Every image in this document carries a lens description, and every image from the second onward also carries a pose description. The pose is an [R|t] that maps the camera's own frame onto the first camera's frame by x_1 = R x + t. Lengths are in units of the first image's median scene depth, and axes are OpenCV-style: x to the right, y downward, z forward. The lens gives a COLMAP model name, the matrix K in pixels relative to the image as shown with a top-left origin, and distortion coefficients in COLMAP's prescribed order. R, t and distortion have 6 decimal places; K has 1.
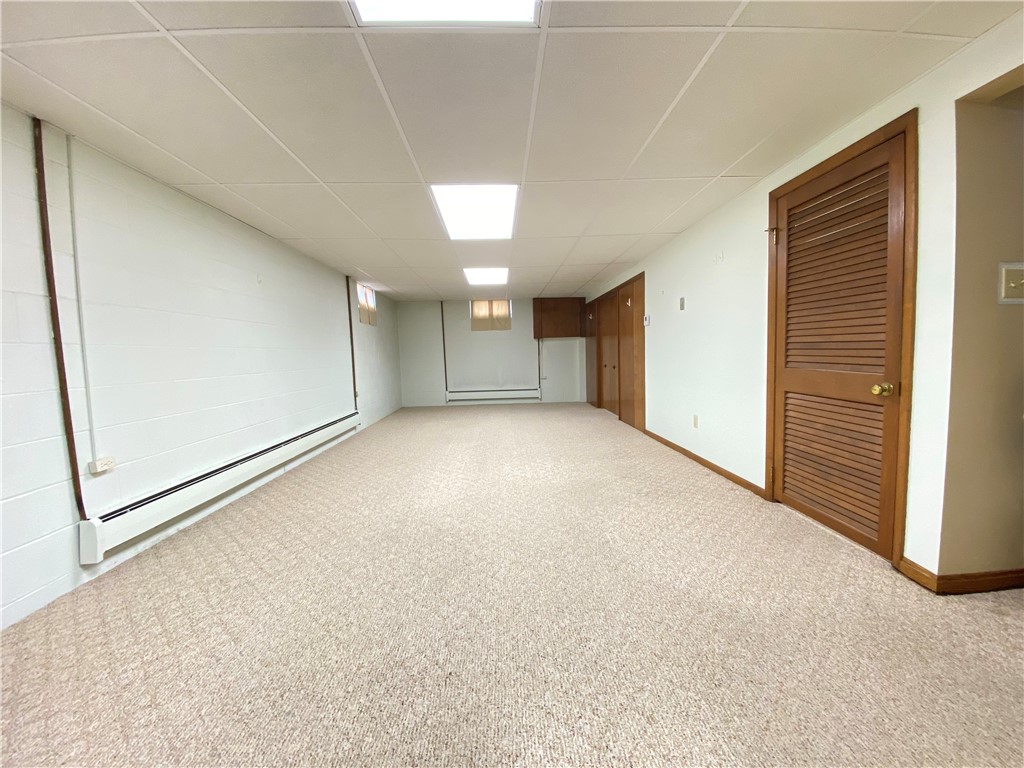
lens RADIAL K [[399.8, 0, 512.0], [0, 399.8, 384.0], [0, 0, 1]] dist [-0.014072, -0.007691]
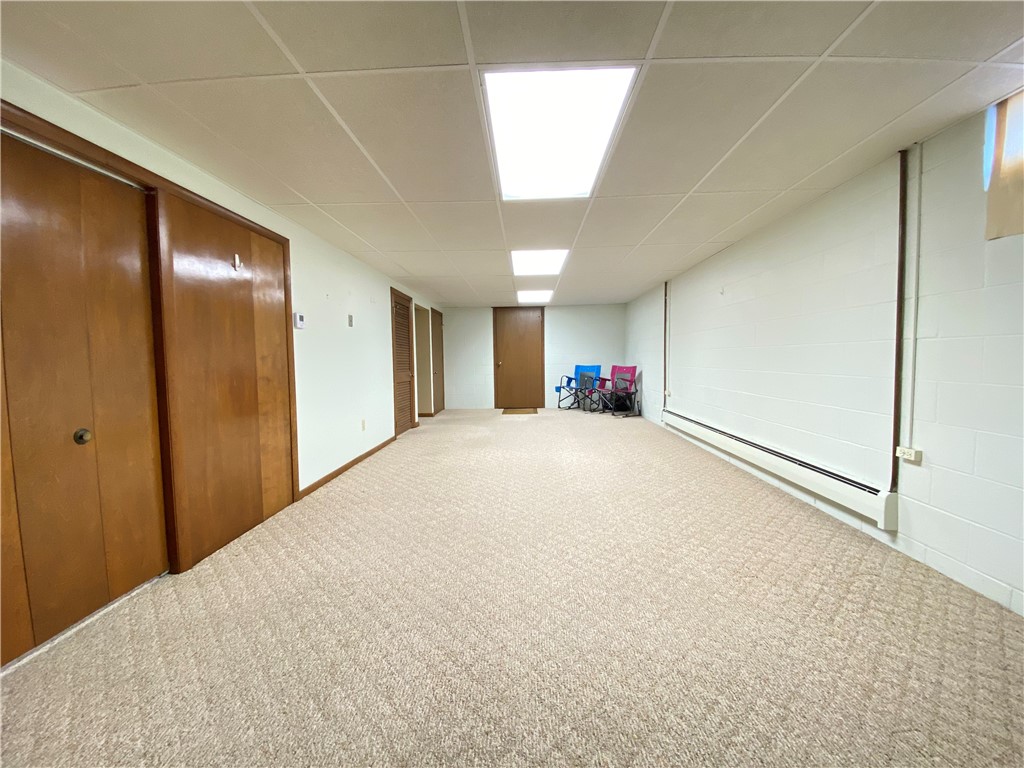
lens RADIAL K [[414.2, 0, 516.3], [0, 414.2, 383.6], [0, 0, 1]] dist [0.026905, -0.023706]
pose [[-0.997119, 0.037525, 0.065916, -0.074664], [0.046312, 0.989447, 0.137297, -0.168039], [-0.060069, 0.139954, -0.988334, 2.070012]]
